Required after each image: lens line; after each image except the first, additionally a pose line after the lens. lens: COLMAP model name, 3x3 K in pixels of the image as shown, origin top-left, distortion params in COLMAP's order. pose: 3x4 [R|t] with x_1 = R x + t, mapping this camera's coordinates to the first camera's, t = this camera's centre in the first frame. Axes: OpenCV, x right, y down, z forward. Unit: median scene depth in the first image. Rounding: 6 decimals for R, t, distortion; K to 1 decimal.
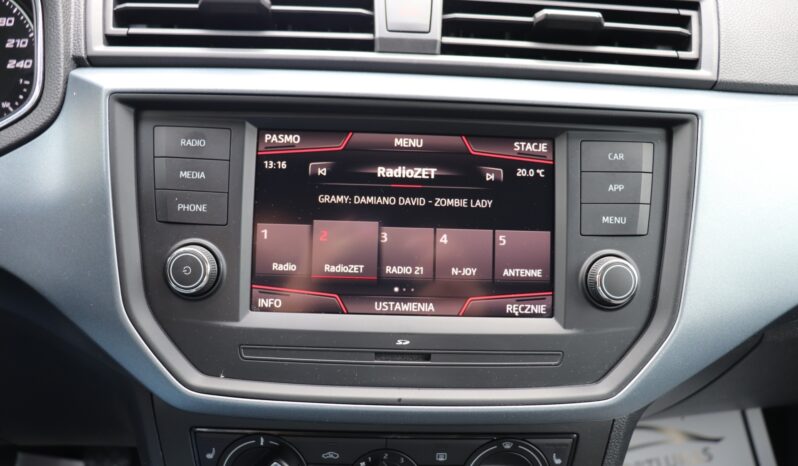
lens RADIAL K [[660.3, 0, 393.6], [0, 660.3, 229.8], [0, 0, 1]] dist [-0.196137, 0.162339]
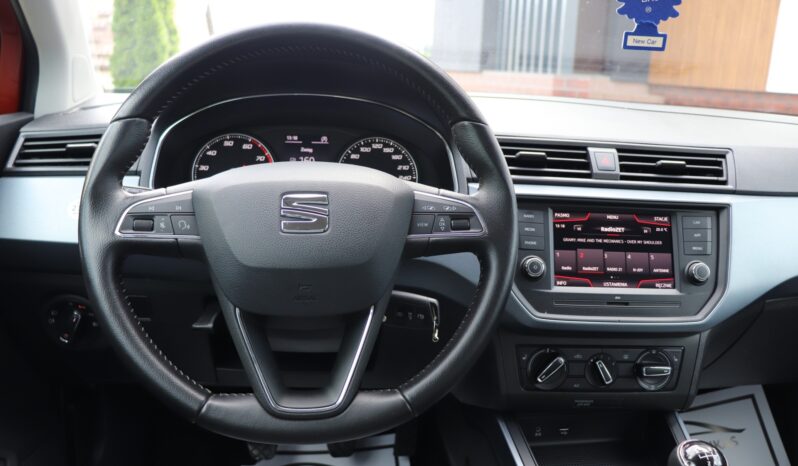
lens RADIAL K [[660.2, 0, 399.0], [0, 660.2, 233.0], [0, 0, 1]] dist [-0.187968, 0.167905]
pose [[0.999952, 0.000344, 0.009742, -0.791631], [0.000968, 0.990922, -0.134433, 0.245740], [-0.009700, 0.134437, 0.990875, -1.351284]]
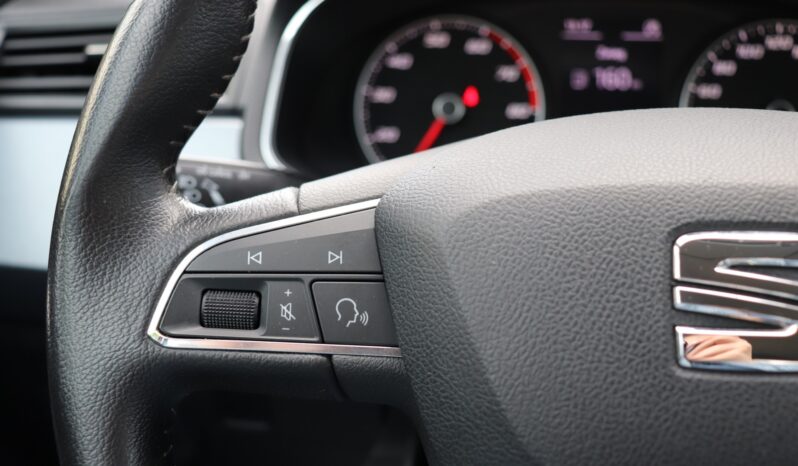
lens RADIAL K [[915.9, 0, 399.0], [0, 915.9, 233.0], [0, 0, 1]] dist [-0.006567, 0.005246]
pose [[0.972200, 0.033523, -0.231742, -1.113347], [-0.043934, 0.998237, -0.039911, -0.037218], [0.229995, 0.048982, 0.971958, -0.440999]]
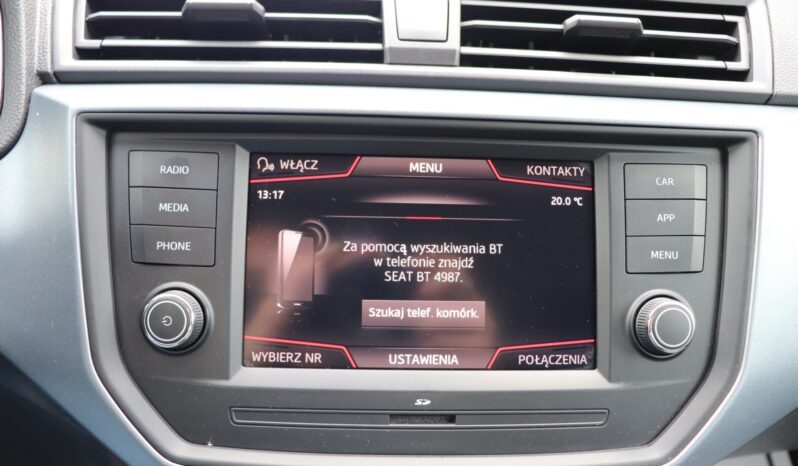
lens RADIAL K [[660.3, 0, 393.6], [0, 660.3, 229.8], [0, 0, 1]] dist [-0.196137, 0.162339]
pose [[0.999936, -0.010168, 0.005007, -0.024533], [0.010350, 0.999227, -0.037934, -0.019447], [-0.004617, 0.037983, 0.999268, 0.143372]]
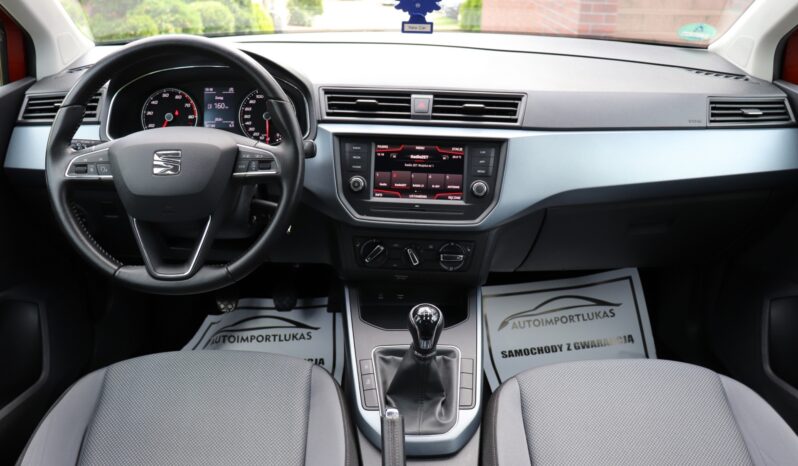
lens RADIAL K [[660.2, 0, 399.0], [0, 660.2, 233.0], [0, 0, 1]] dist [-0.187968, 0.167905]
pose [[0.994867, 0.014968, -0.100076, 0.260165], [-0.008839, 0.998074, 0.061403, 0.096451], [0.100803, -0.060203, 0.993083, -2.391005]]
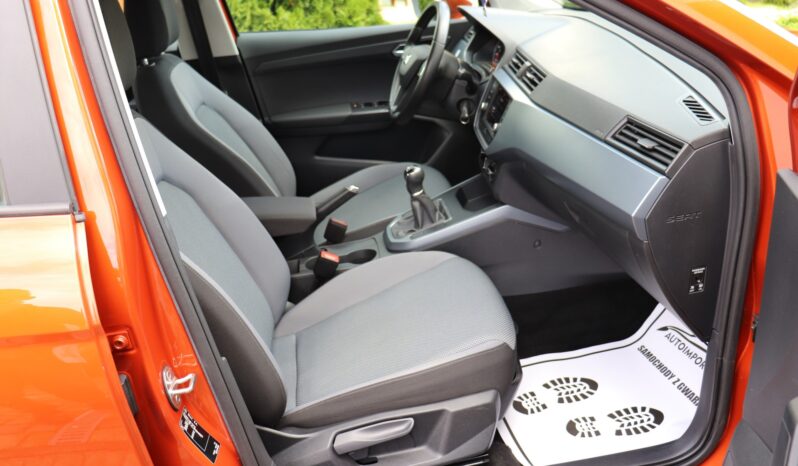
lens RADIAL K [[710.8, 0, 400.5], [0, 710.8, 208.0], [0, 0, 1]] dist [-0.123274, 0.002312]
pose [[0.014358, 0.343908, -0.938894, 5.427993], [-0.314043, 0.893027, 0.322305, -0.859456], [0.949300, 0.290225, 0.120824, -0.155825]]
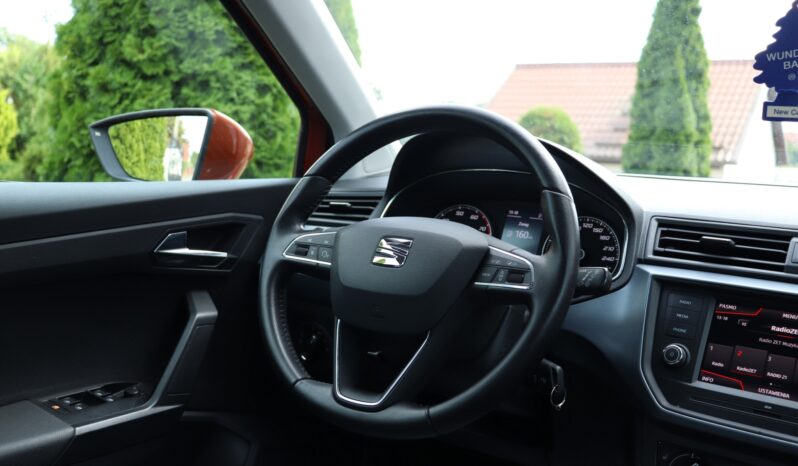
lens RADIAL K [[849.3, 0, 380.6], [0, 849.3, 221.3], [0, 0, 1]] dist [-0.123506, 0.173383]
pose [[0.755478, 0.056519, -0.652732, 0.742550], [-0.257487, 0.941721, -0.216476, 0.483599], [0.602457, 0.331613, 0.726002, -1.767892]]
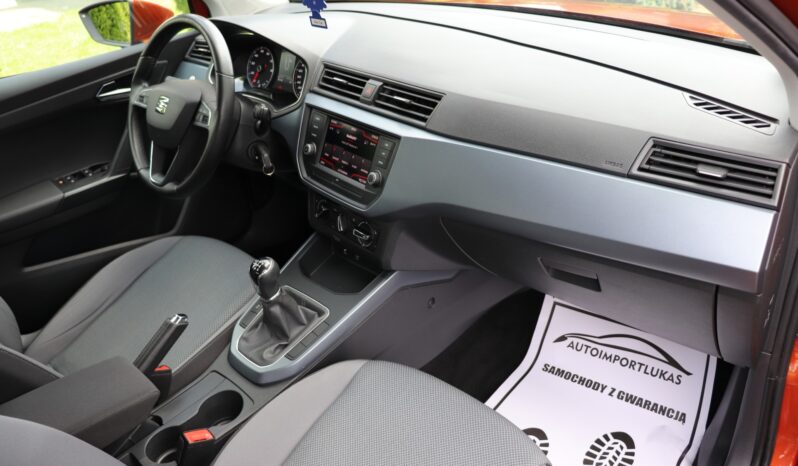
lens RADIAL K [[660.2, 0, 399.0], [0, 660.2, 233.0], [0, 0, 1]] dist [-0.187968, 0.167905]
pose [[0.621926, 0.310023, -0.719092, 3.020838], [-0.196609, 0.950697, 0.239833, -0.515934], [0.757993, -0.007779, 0.652217, -1.213039]]
